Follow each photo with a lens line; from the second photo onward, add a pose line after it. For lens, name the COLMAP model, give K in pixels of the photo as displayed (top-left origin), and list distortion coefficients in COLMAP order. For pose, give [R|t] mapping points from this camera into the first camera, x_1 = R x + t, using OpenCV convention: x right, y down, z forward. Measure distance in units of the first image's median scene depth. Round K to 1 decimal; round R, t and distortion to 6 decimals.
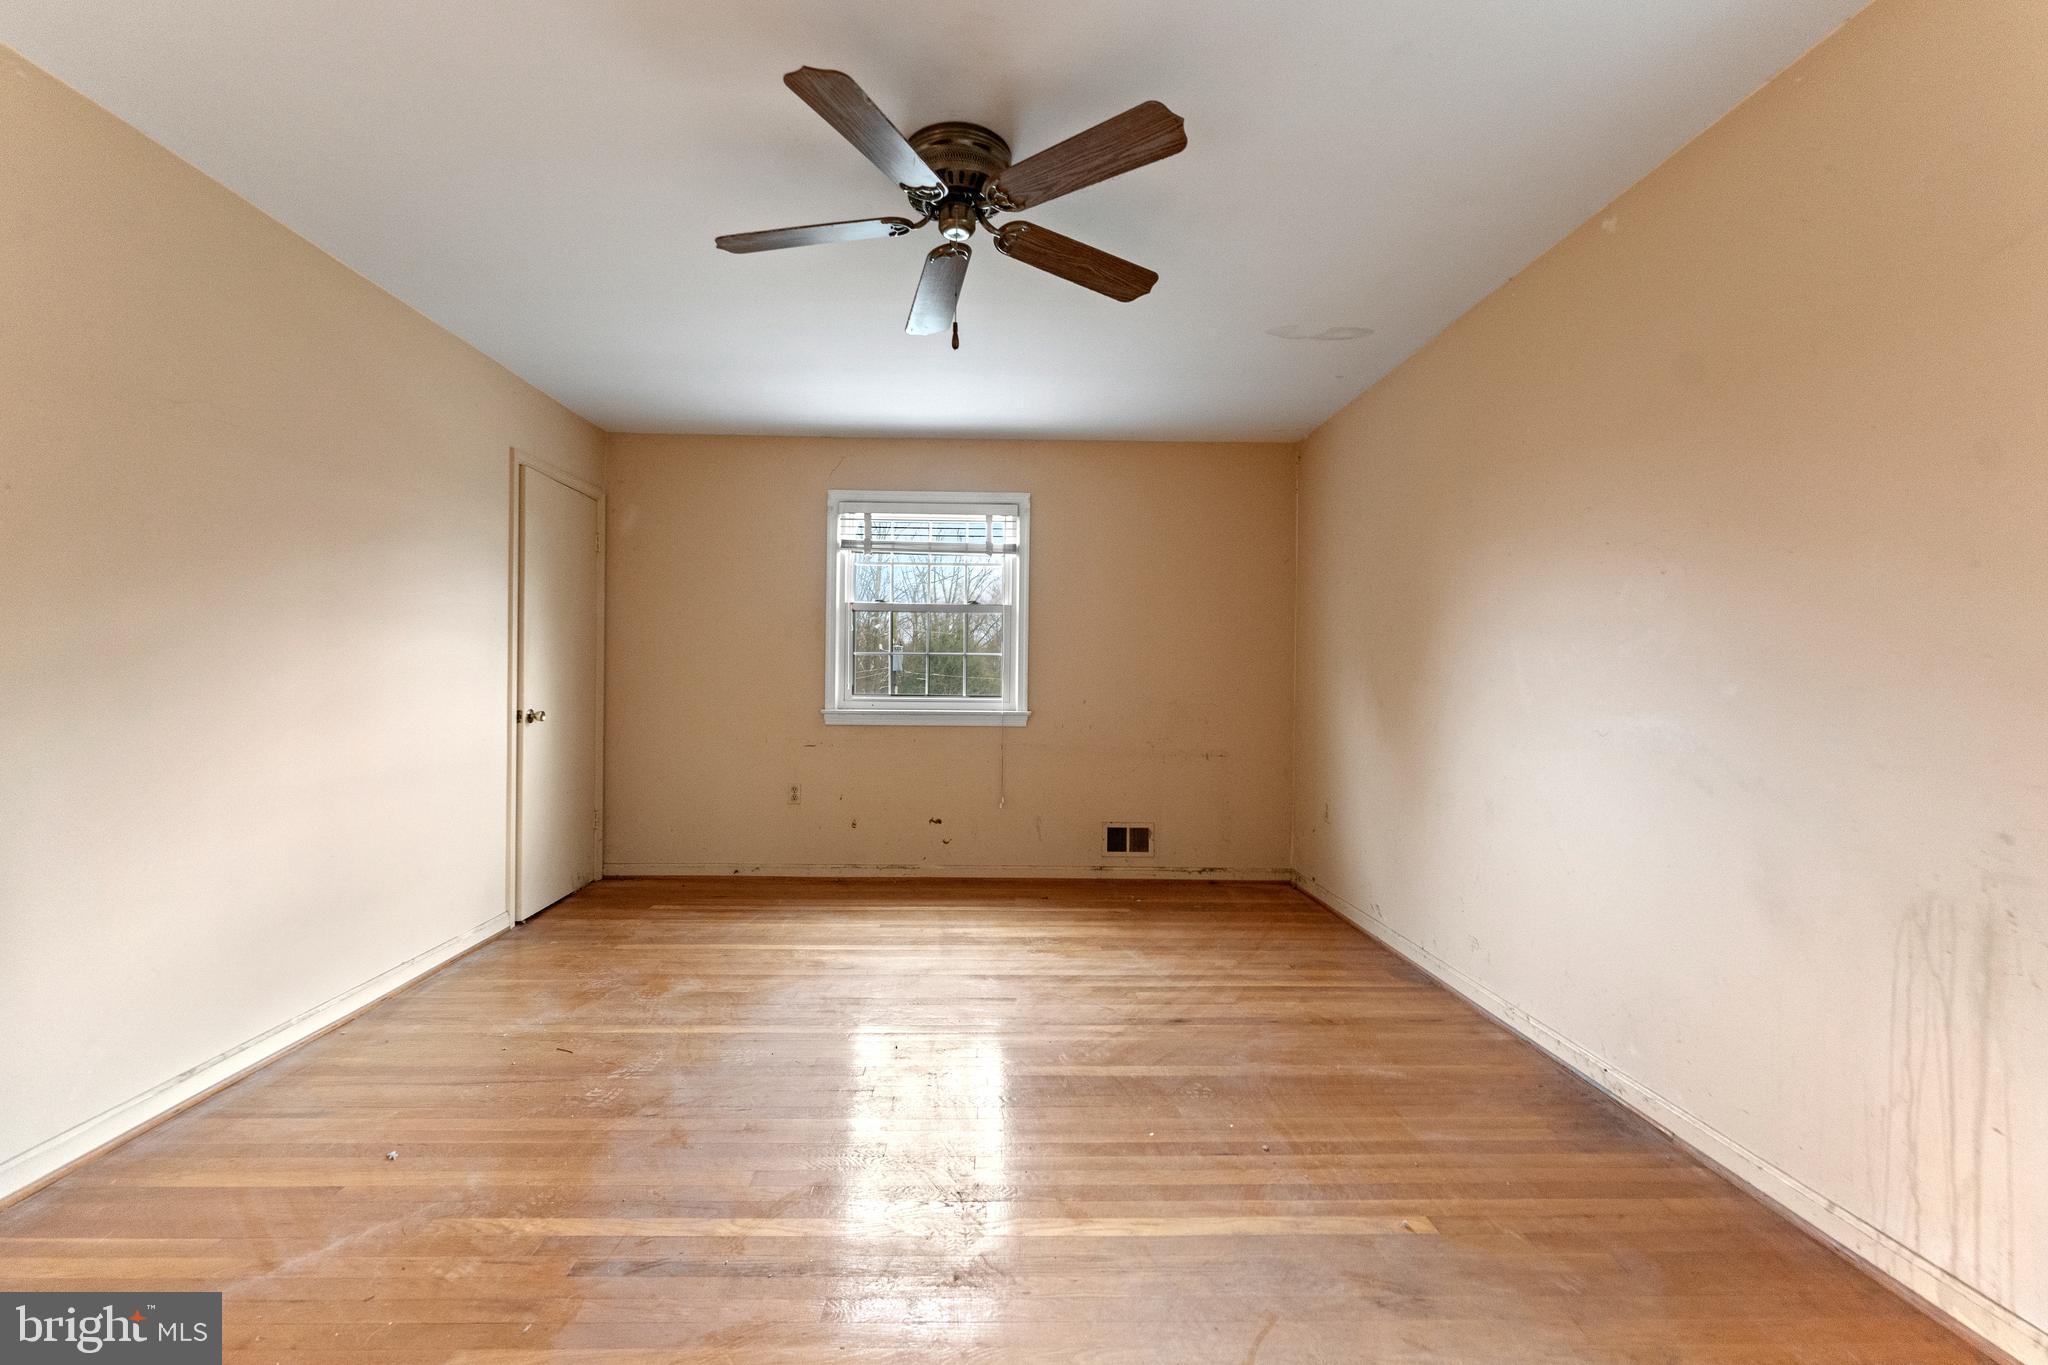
lens RADIAL K [[847.9, 0, 1018.2], [0, 847.9, 680.4], [0, 0, 1]] dist [-0.001071, -0.000008]
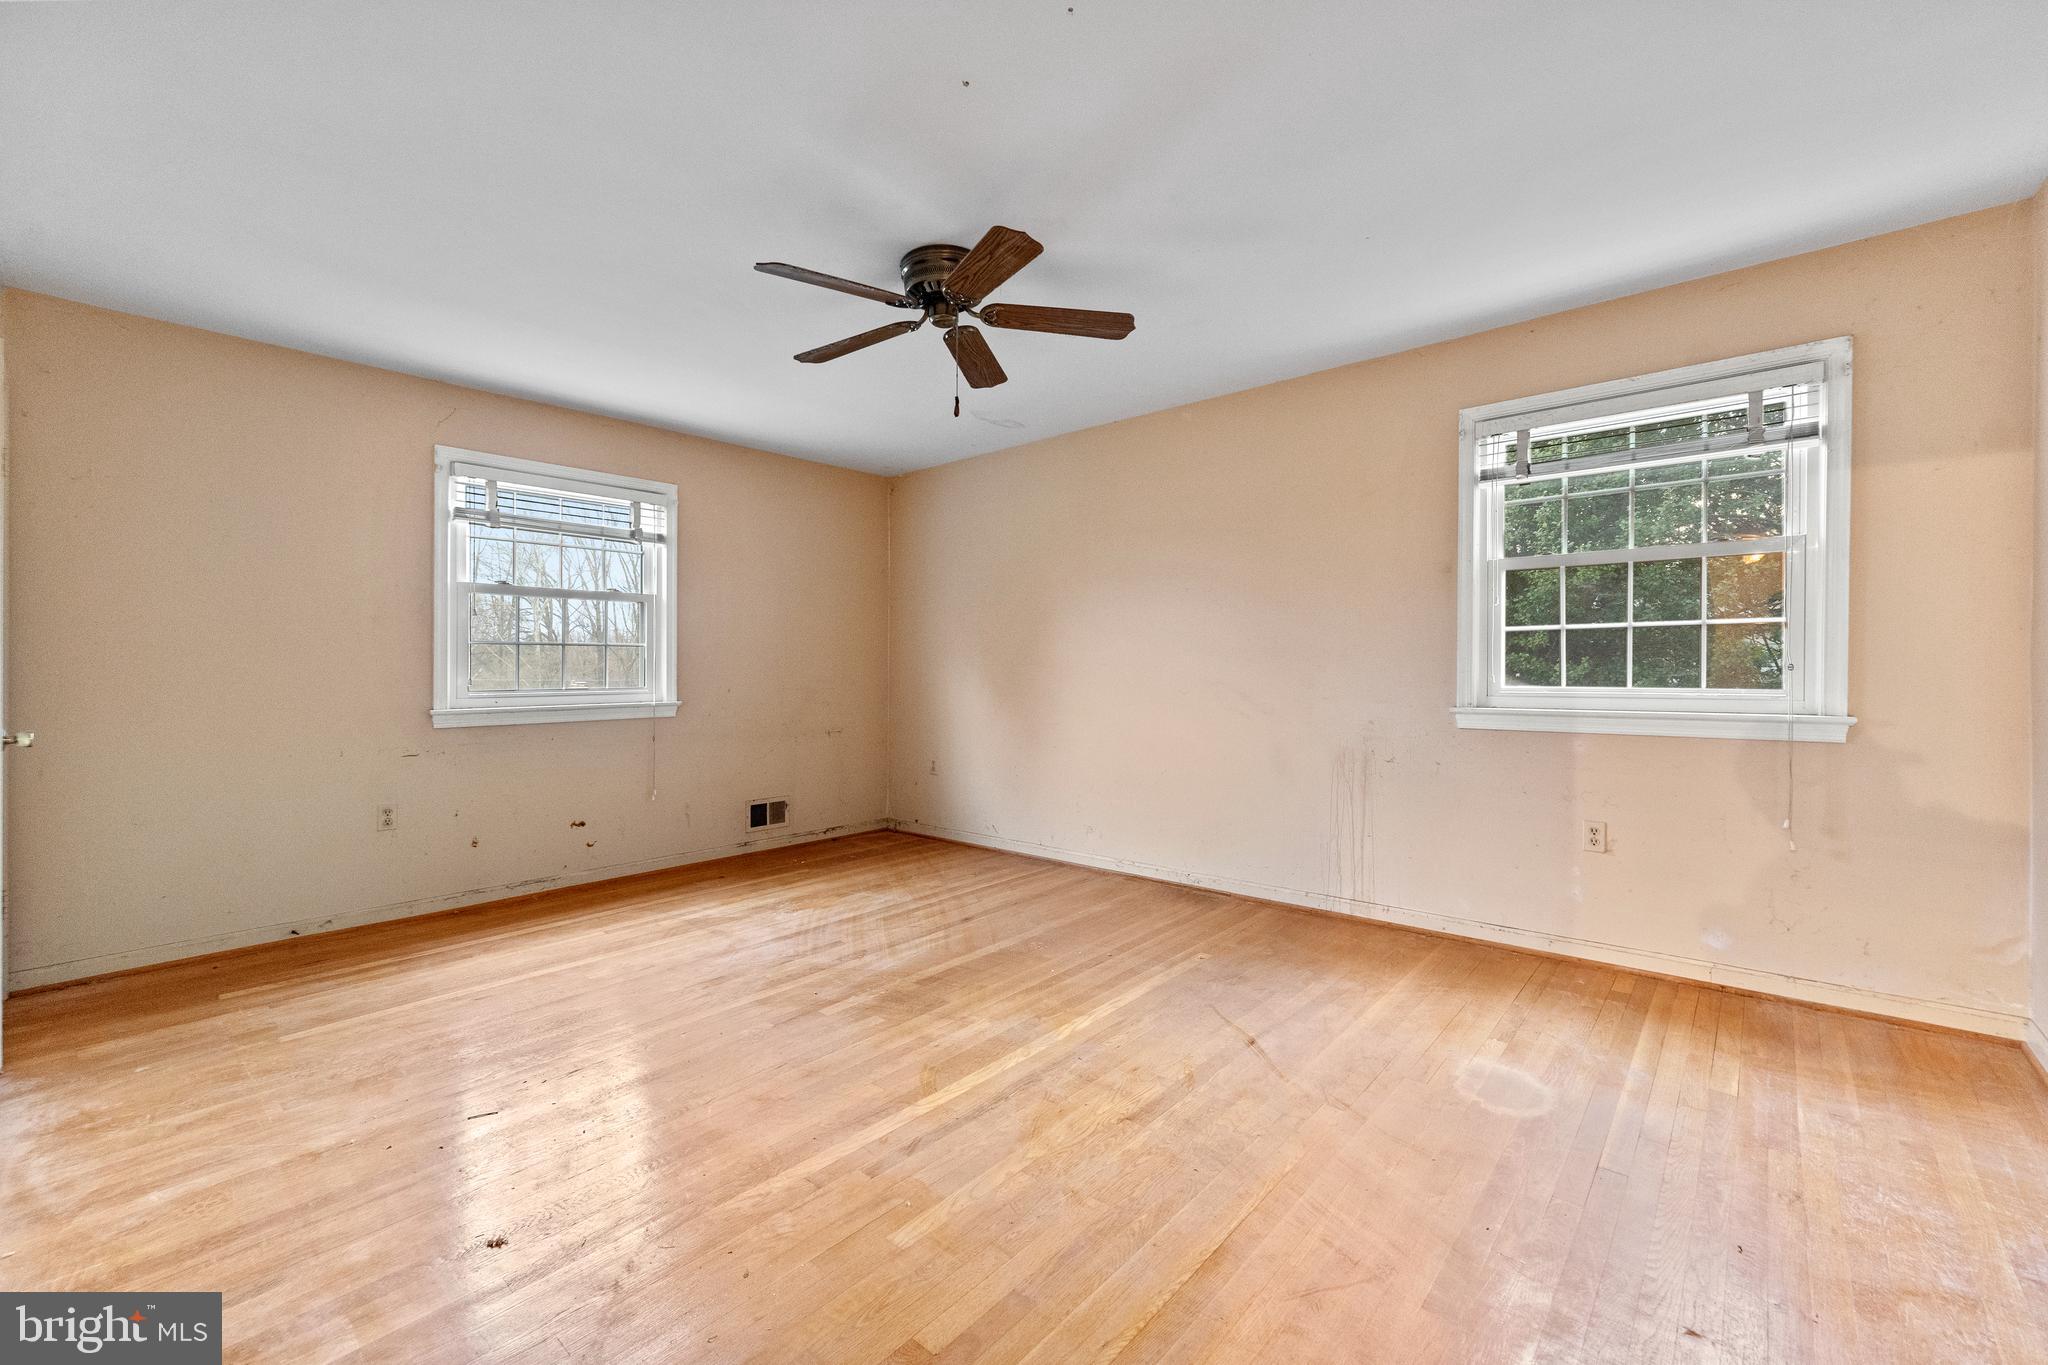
lens RADIAL K [[847.9, 0, 1018.2], [0, 847.9, 681.2], [0, 0, 1]] dist [-0.001071, -0.000008]
pose [[0.665450, -0.025759, 0.745998, -0.525621], [0.013684, 0.999657, 0.022311, -0.005167], [-0.746317, -0.004638, 0.665574, 0.027297]]
